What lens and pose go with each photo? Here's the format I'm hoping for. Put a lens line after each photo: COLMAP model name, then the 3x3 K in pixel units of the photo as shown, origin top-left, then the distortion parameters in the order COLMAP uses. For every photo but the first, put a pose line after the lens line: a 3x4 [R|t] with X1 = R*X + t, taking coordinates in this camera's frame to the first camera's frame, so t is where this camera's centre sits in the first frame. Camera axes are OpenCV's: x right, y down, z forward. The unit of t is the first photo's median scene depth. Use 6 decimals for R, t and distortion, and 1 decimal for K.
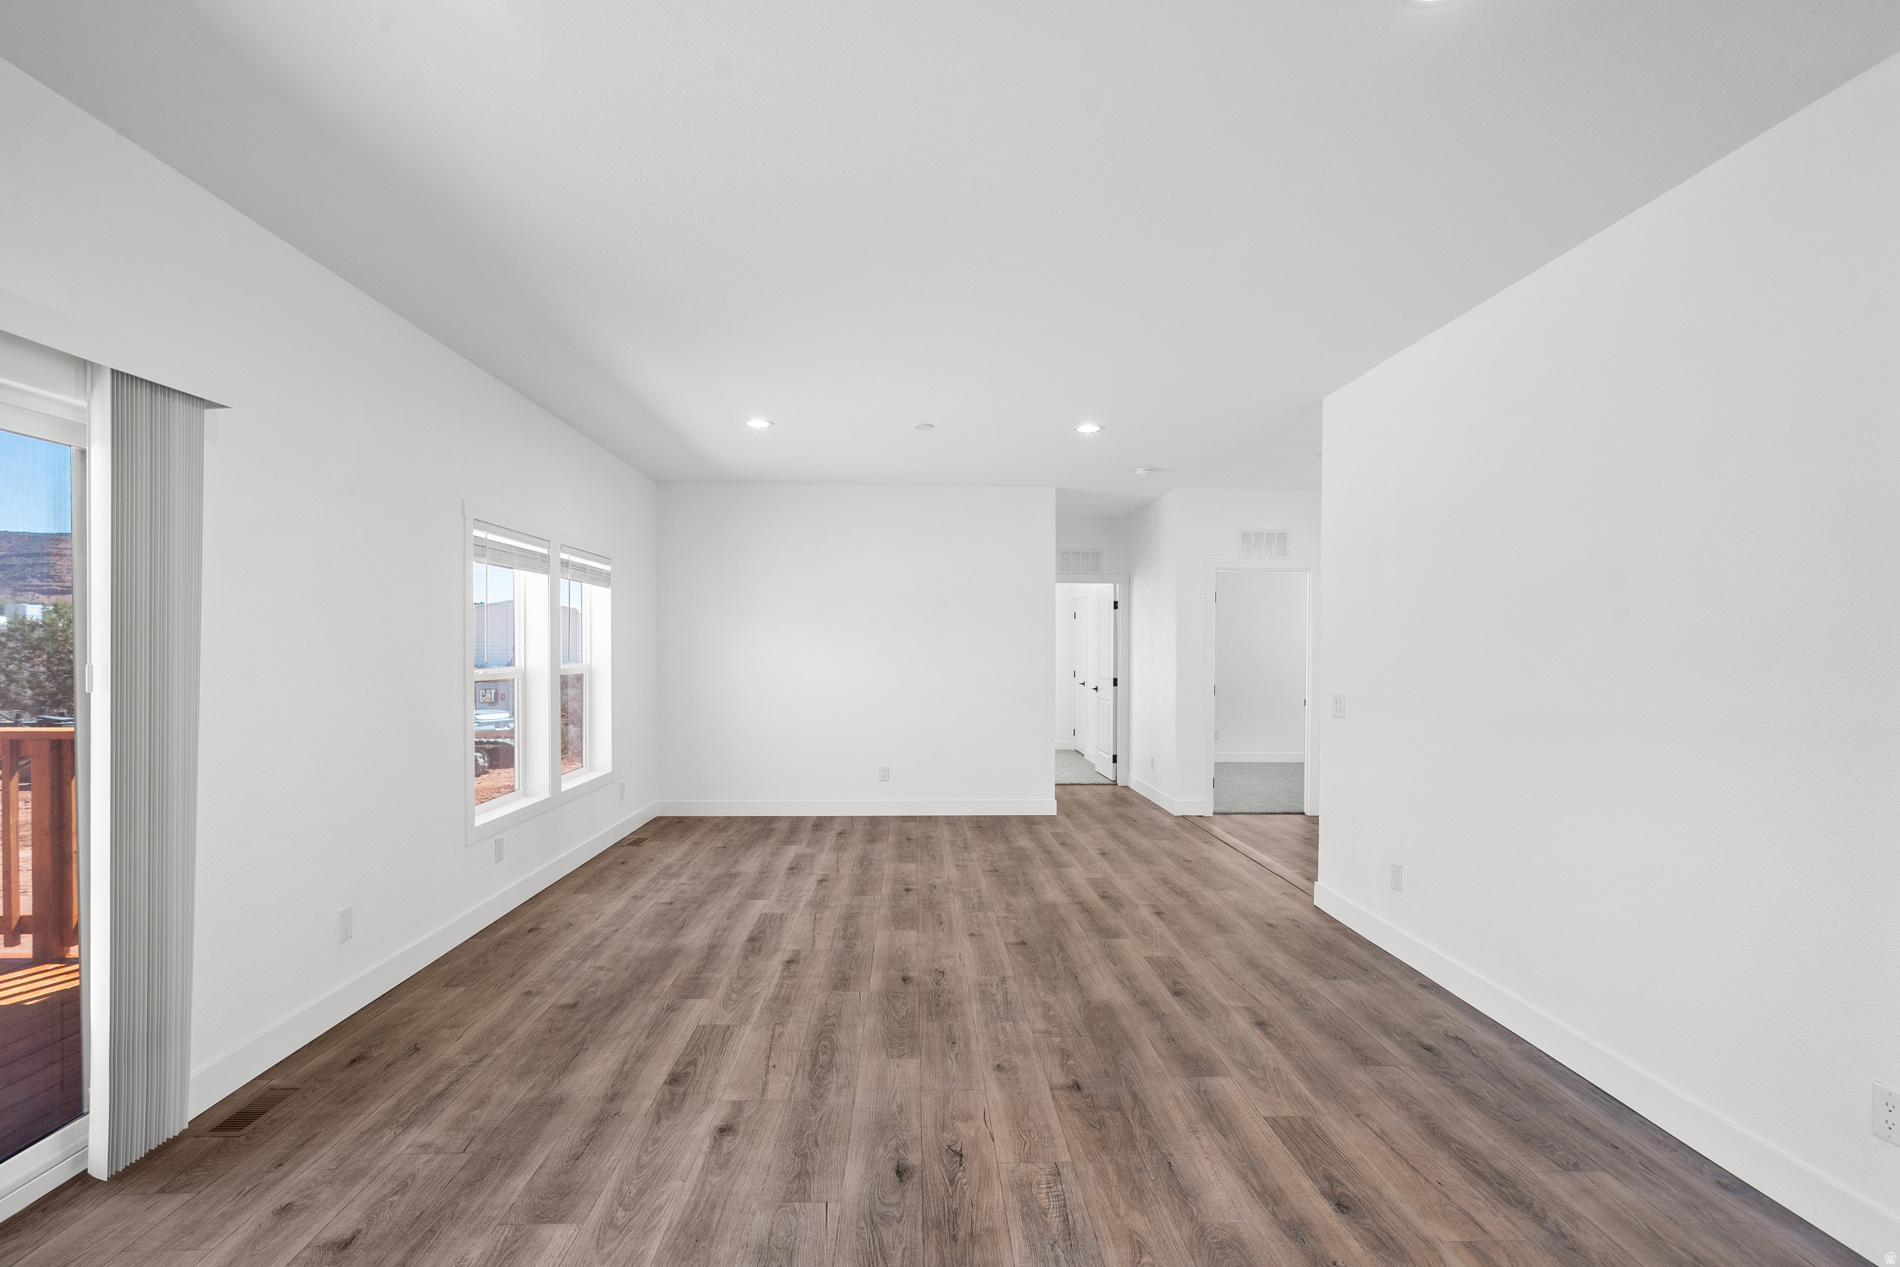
lens RADIAL K [[886.4, 0, 939.9], [0, 886.4, 646.5], [0, 0, 1]] dist [-0.001294, -0.000278]
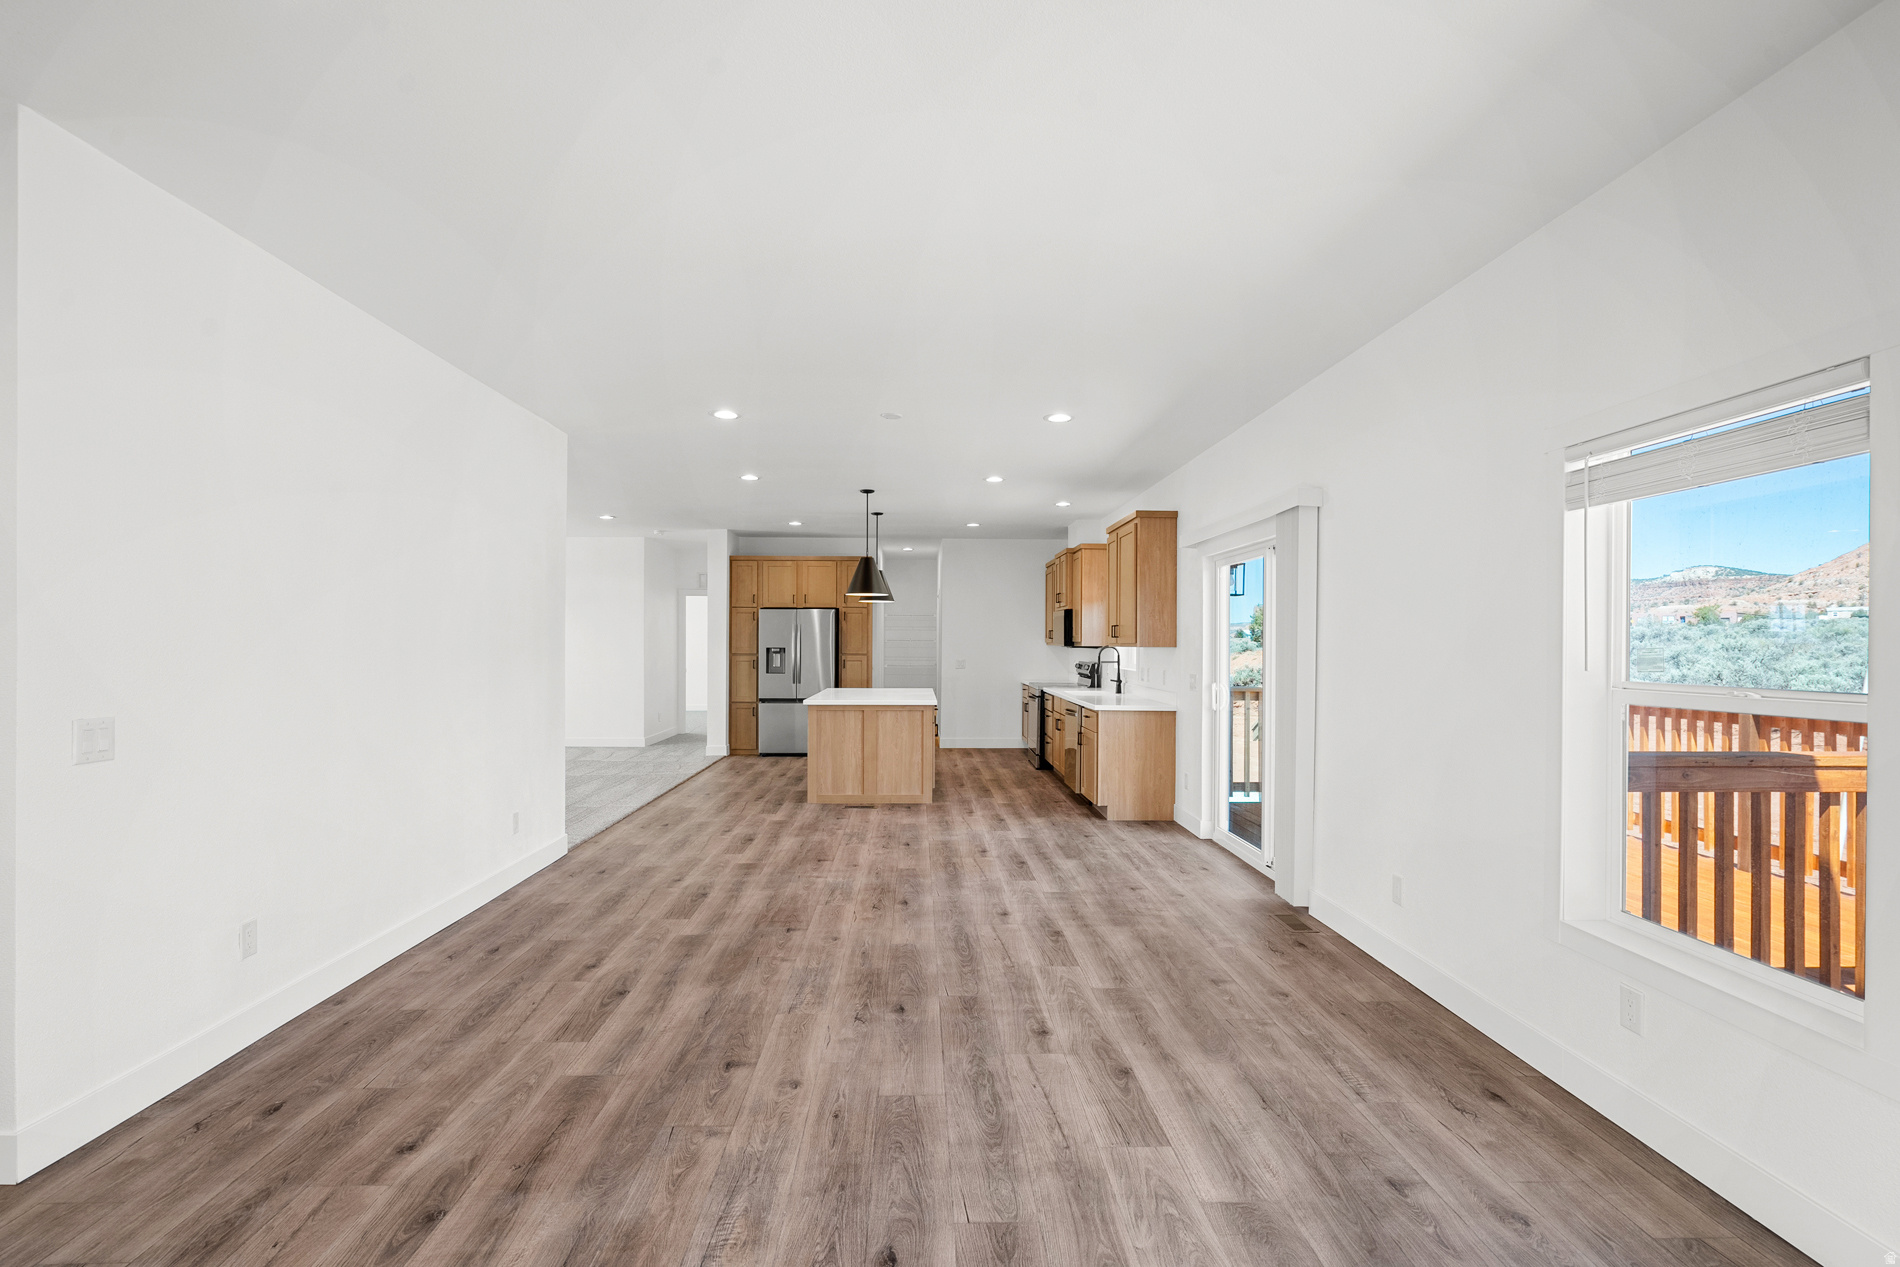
lens RADIAL K [[886.4, 0, 939.9], [0, 886.4, 646.5], [0, 0, 1]] dist [-0.001294, -0.000278]
pose [[-0.999959, -0.008334, 0.003423, -0.079521], [-0.008332, 0.999965, 0.000795, 0.006012], [-0.003430, 0.000767, -0.999994, 1.914385]]
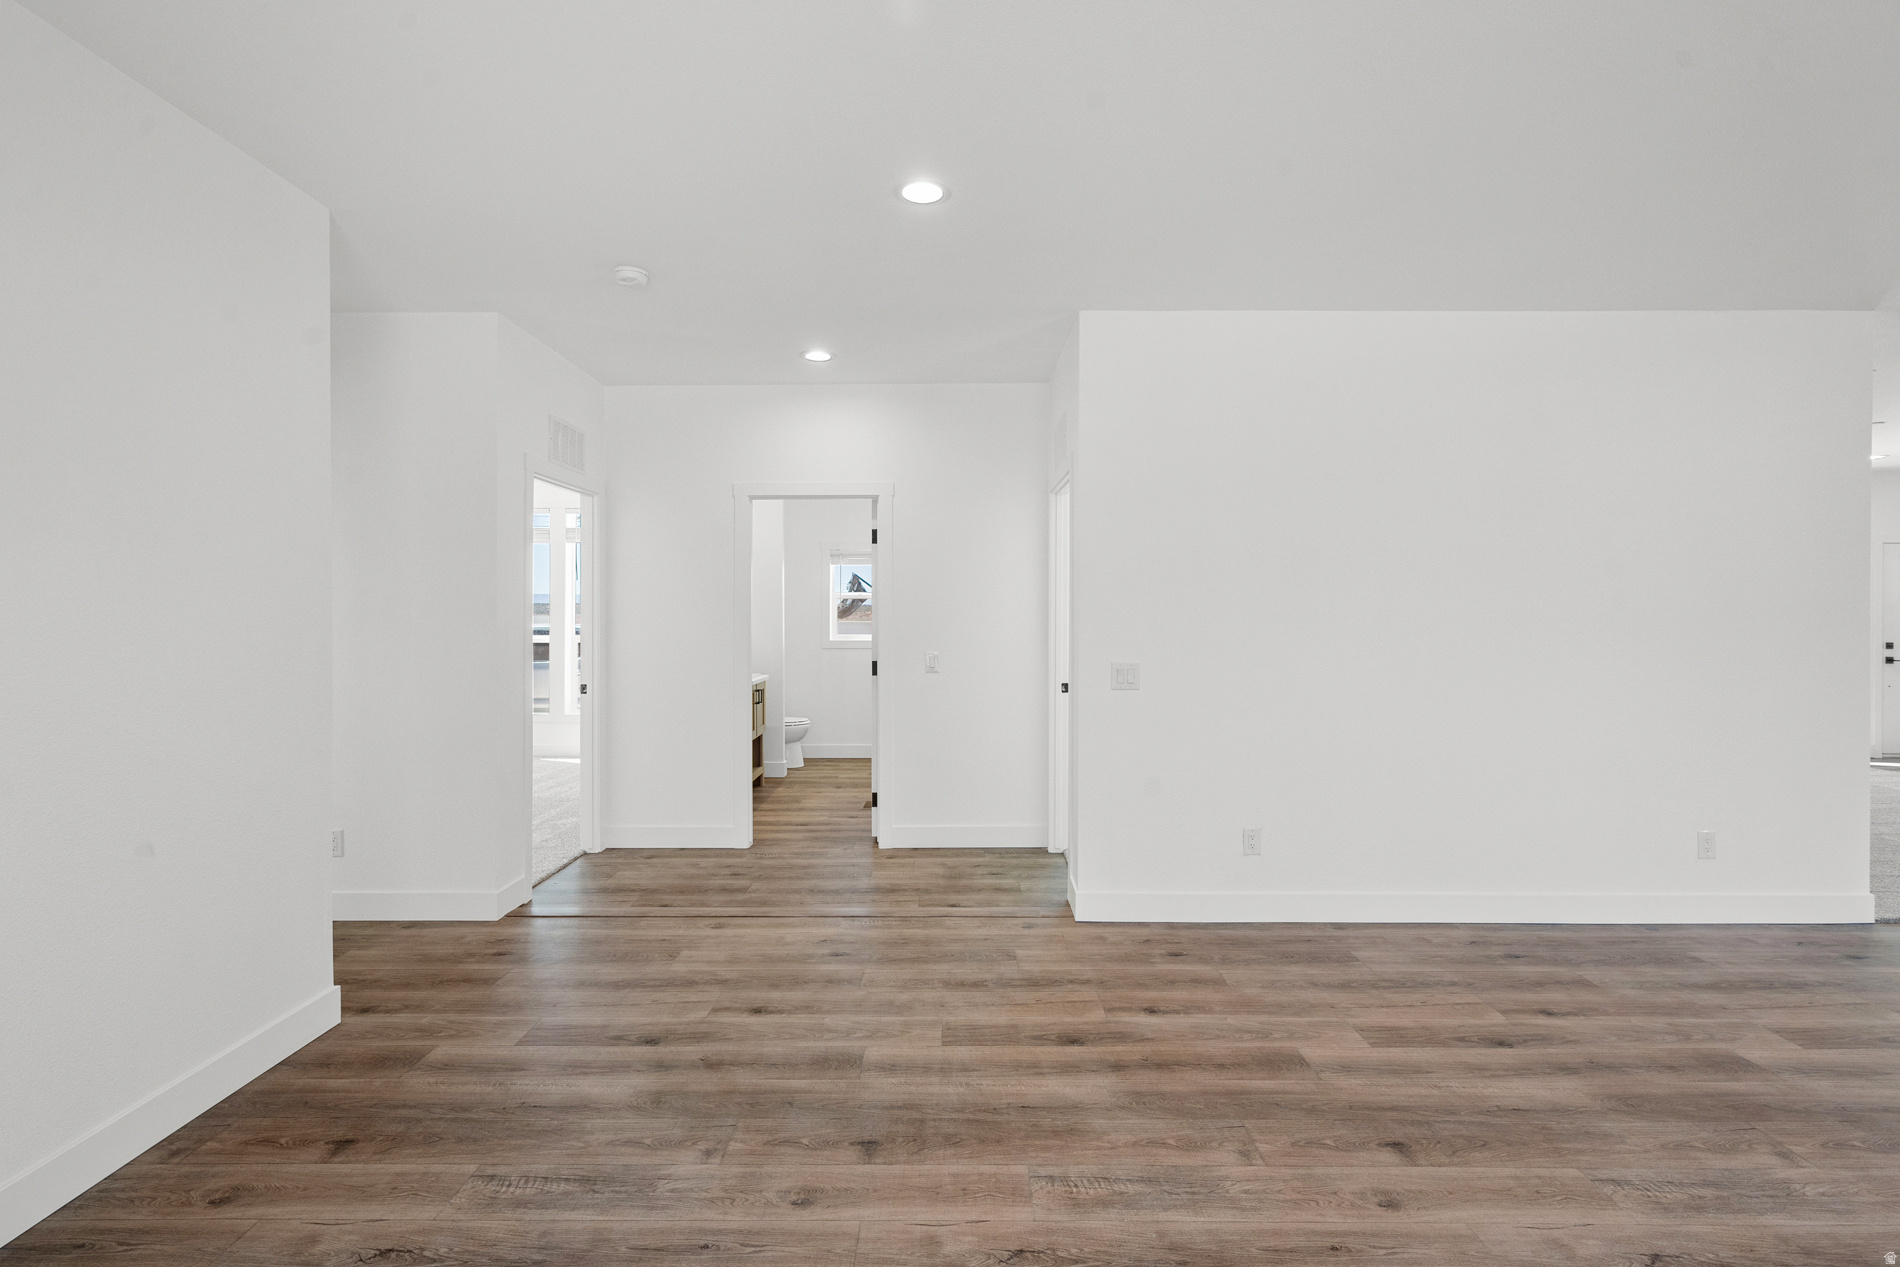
lens RADIAL K [[877.9, 0, 950.0], [0, 877.9, 633.5], [0, 0, 1]] dist [-0.001216, -0.000193]
pose [[0.038896, -0.024185, 0.998951, -0.513336], [-0.001528, 0.999704, 0.024263, 0.004605], [-0.999242, -0.002470, 0.038848, 1.421679]]
